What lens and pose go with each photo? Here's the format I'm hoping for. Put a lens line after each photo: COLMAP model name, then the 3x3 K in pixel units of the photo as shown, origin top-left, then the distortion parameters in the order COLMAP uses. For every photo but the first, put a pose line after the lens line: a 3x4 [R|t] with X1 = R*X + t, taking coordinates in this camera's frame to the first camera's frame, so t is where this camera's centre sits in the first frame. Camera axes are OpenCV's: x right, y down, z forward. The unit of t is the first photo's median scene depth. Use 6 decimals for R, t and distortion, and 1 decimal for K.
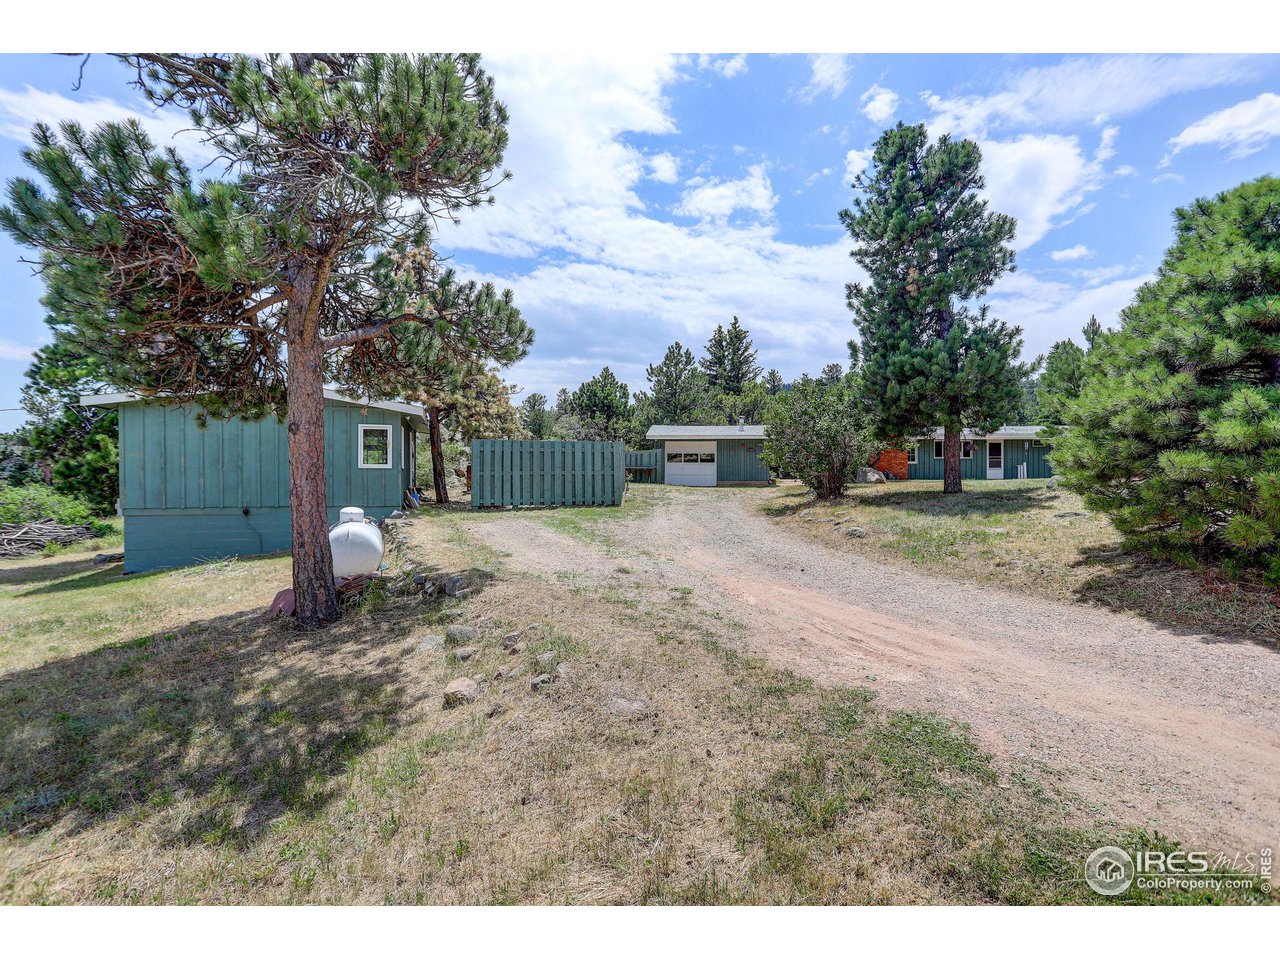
lens RADIAL K [[616.8, 0, 640.0], [0, 616.8, 480.0], [0, 0, 1]] dist [-0.056377, 0.030272]
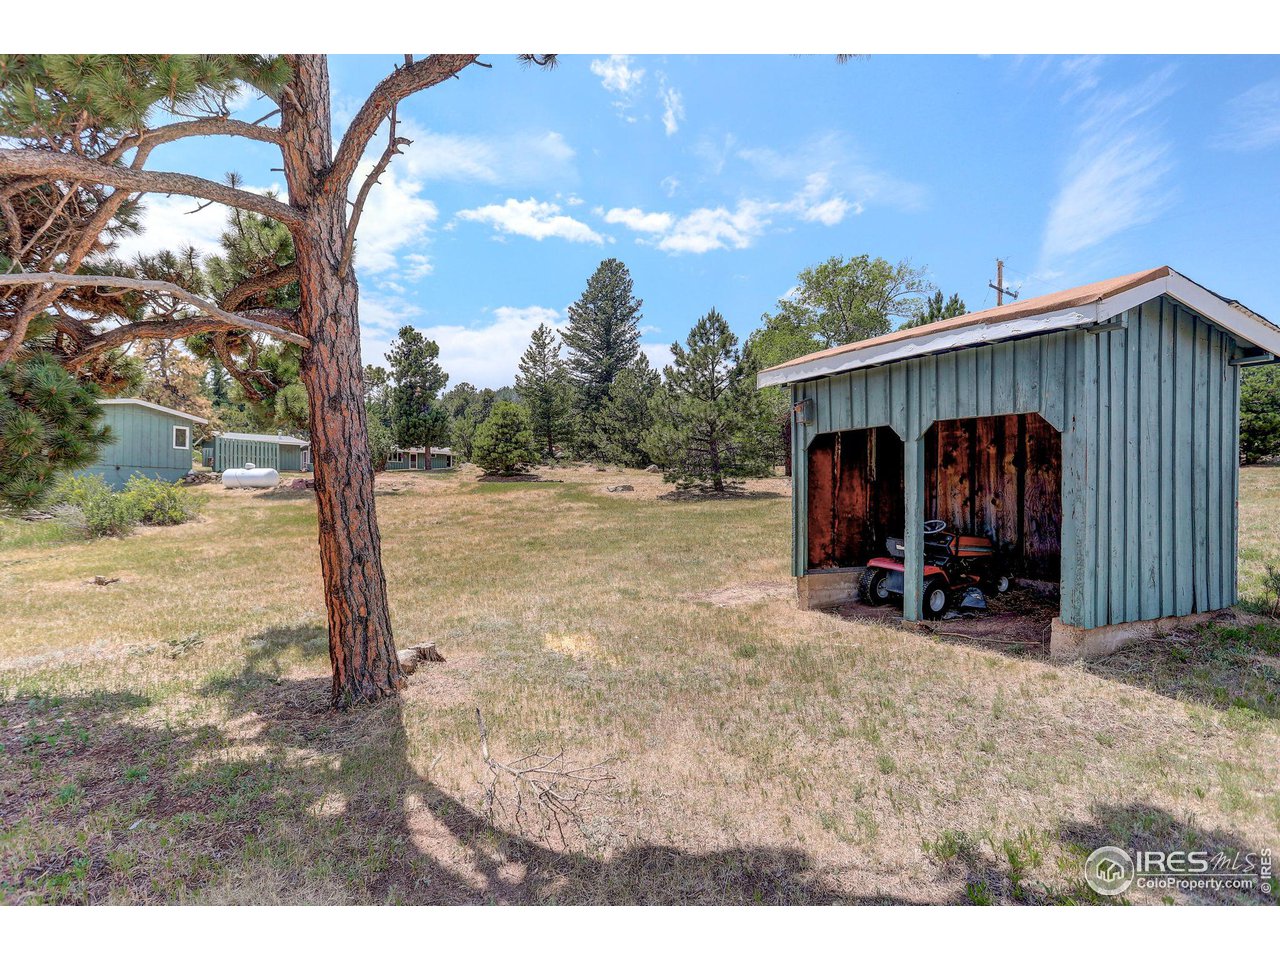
lens RADIAL K [[616.8, 0, 640.0], [0, 616.8, 480.0], [0, 0, 1]] dist [-0.056377, 0.030272]
pose [[0.567660, 0.015299, 0.823121, -1.274379], [0.003667, 0.999770, -0.021112, 0.136617], [-0.823255, 0.015003, 0.567473, -1.413274]]
